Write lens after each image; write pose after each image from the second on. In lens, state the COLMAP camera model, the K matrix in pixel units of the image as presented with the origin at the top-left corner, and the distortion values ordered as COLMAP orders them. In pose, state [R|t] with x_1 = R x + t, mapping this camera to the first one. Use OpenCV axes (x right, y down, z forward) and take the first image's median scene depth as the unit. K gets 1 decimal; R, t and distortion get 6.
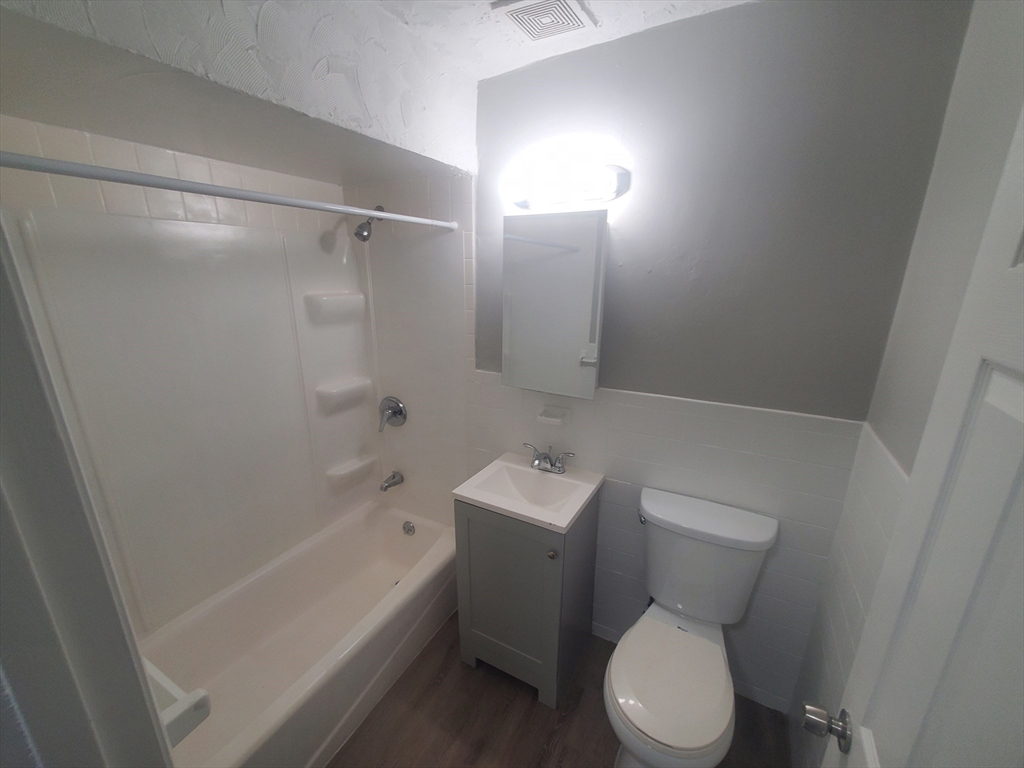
lens RADIAL K [[419.3, 0, 510.1], [0, 419.3, 397.2], [0, 0, 1]] dist [0.000248, -0.000309]
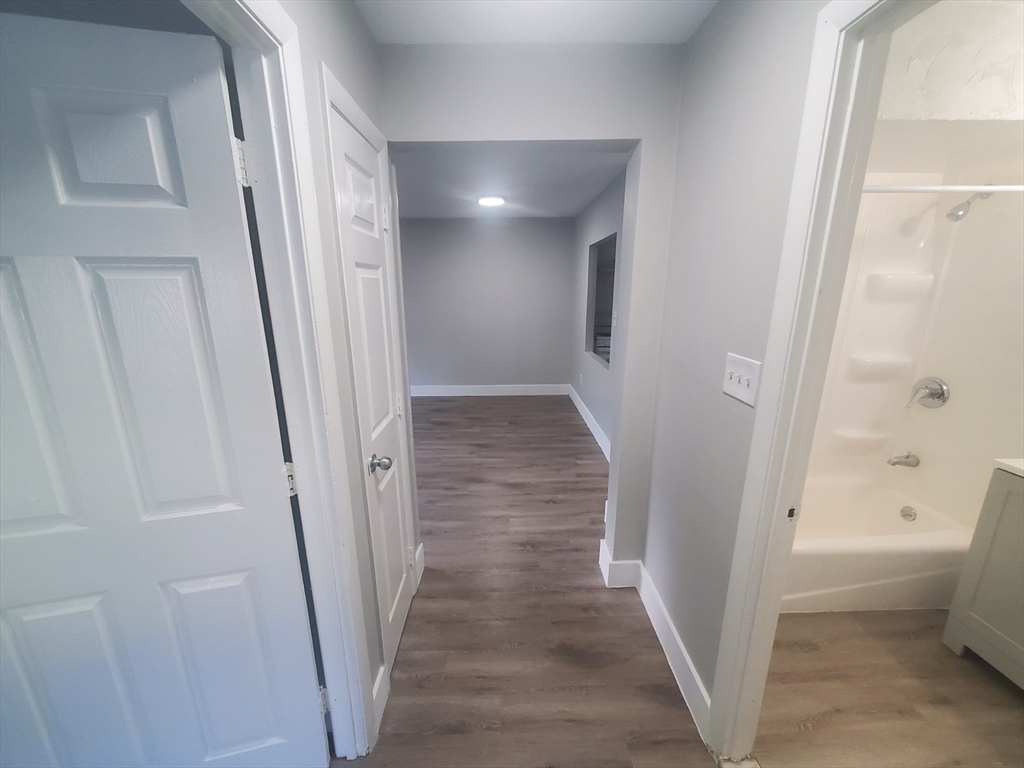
lens RADIAL K [[419.3, 0, 510.1], [0, 419.3, 397.2], [0, 0, 1]] dist [0.000248, -0.000309]
pose [[0.490055, 0.218453, -0.843875, 0.083452], [-0.245319, 0.963523, 0.106965, 0.207103], [0.836459, 0.154600, 0.525770, -0.402741]]
